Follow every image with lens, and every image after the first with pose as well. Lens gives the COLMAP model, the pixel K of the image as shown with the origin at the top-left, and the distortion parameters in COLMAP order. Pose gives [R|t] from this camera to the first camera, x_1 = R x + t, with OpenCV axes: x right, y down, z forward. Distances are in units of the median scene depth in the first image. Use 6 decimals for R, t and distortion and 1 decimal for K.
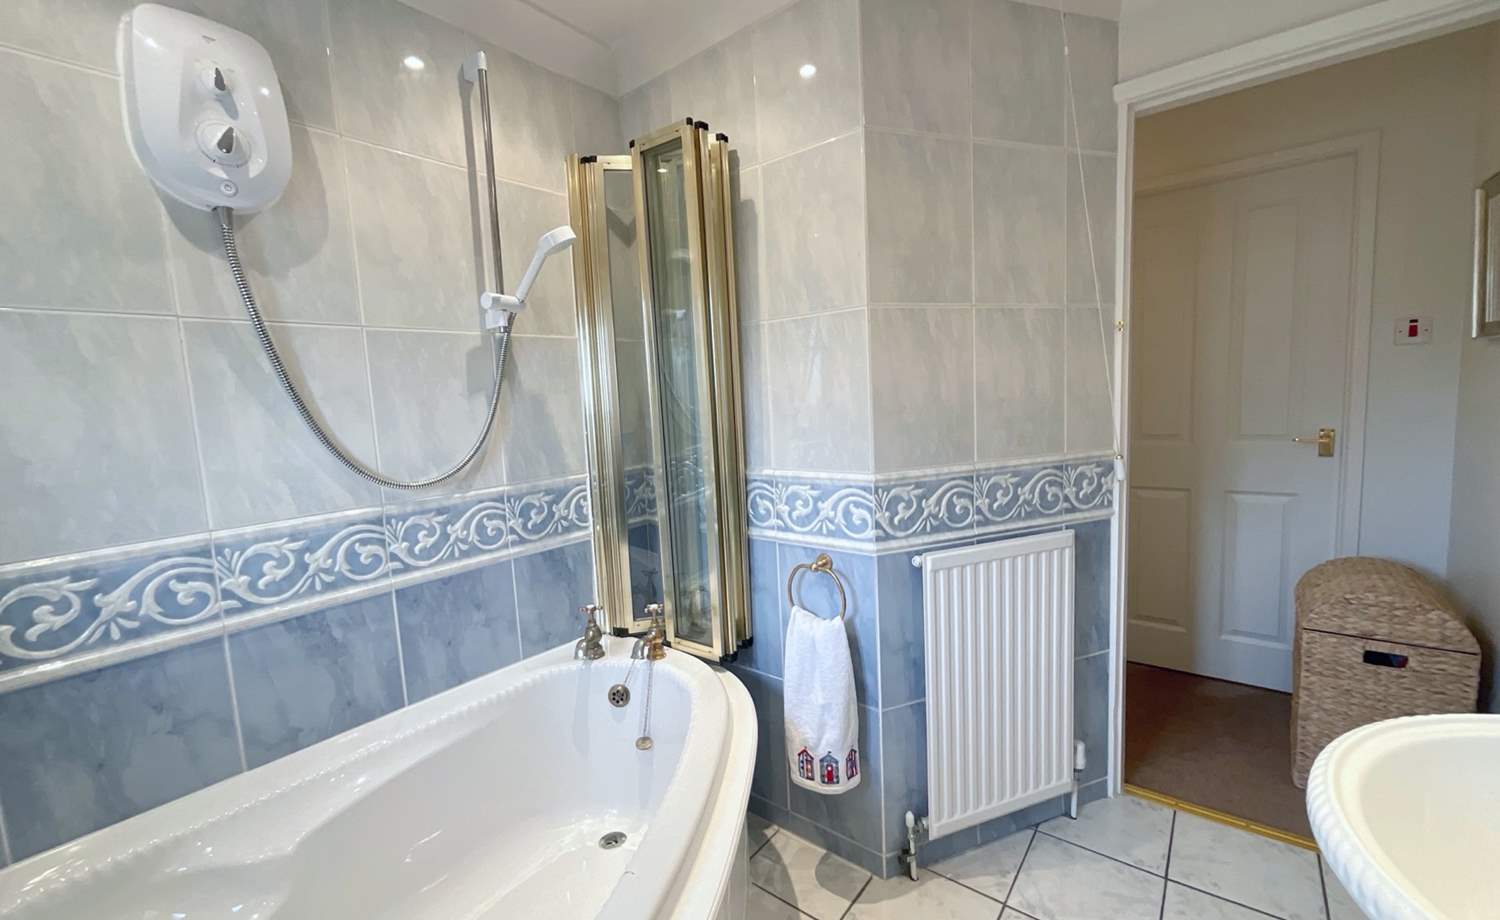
lens RADIAL K [[613.0, 0, 750.0], [0, 613.0, 460.0], [0, 0, 1]] dist [0.001340, 0.000220]
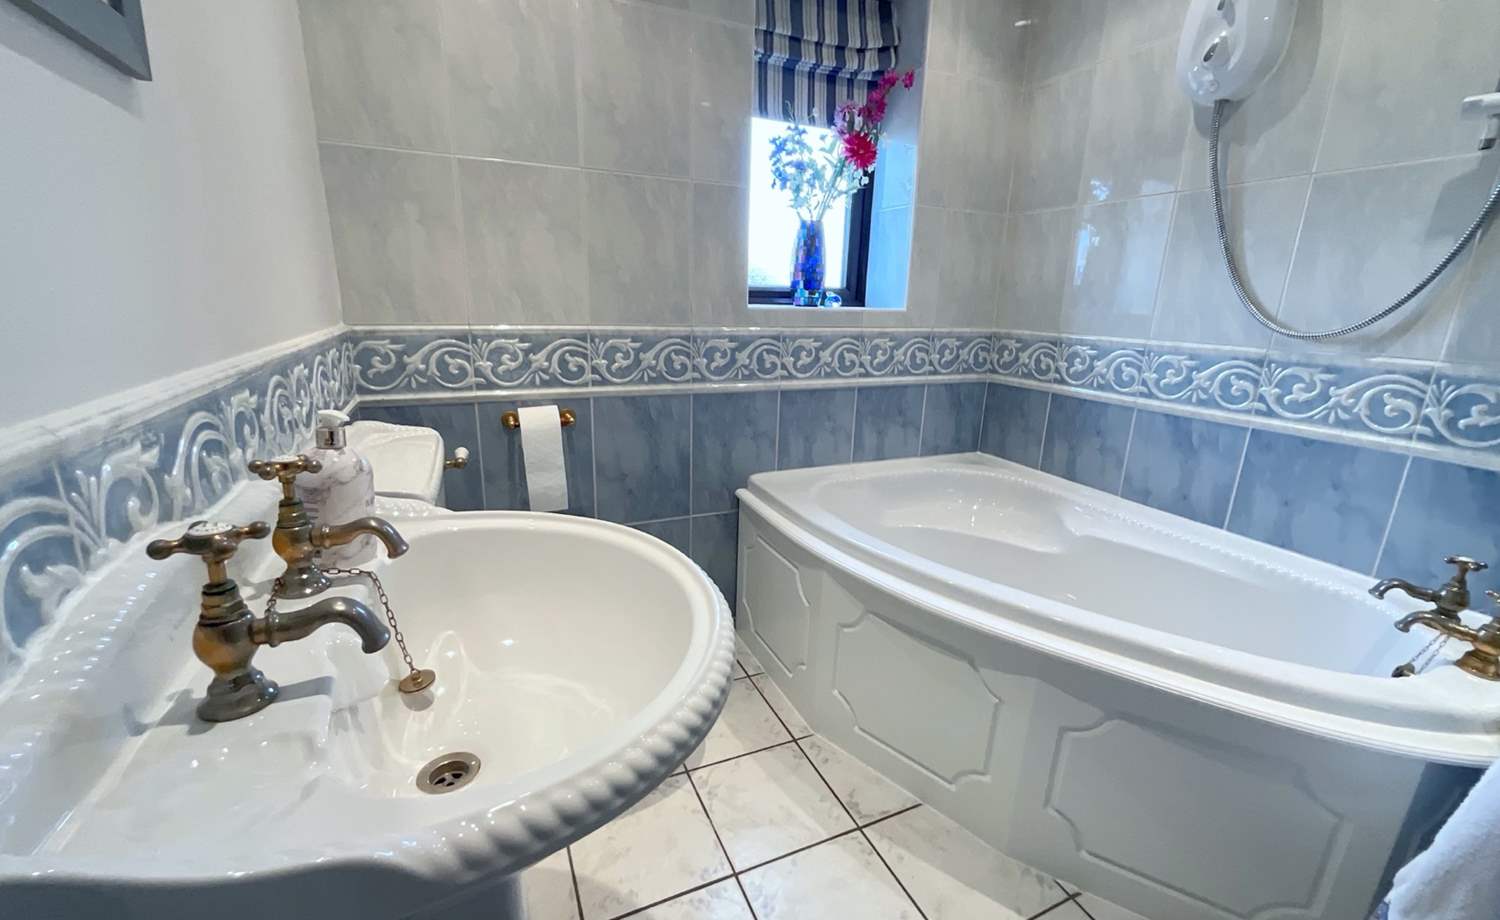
lens RADIAL K [[613.0, 0, 750.0], [0, 613.0, 460.0], [0, 0, 1]] dist [0.001340, 0.000220]
pose [[-0.464265, 0.265975, -0.844817, 0.796339], [-0.093747, 0.933729, 0.345486, -0.031445], [0.880721, 0.239597, -0.408563, 0.675856]]
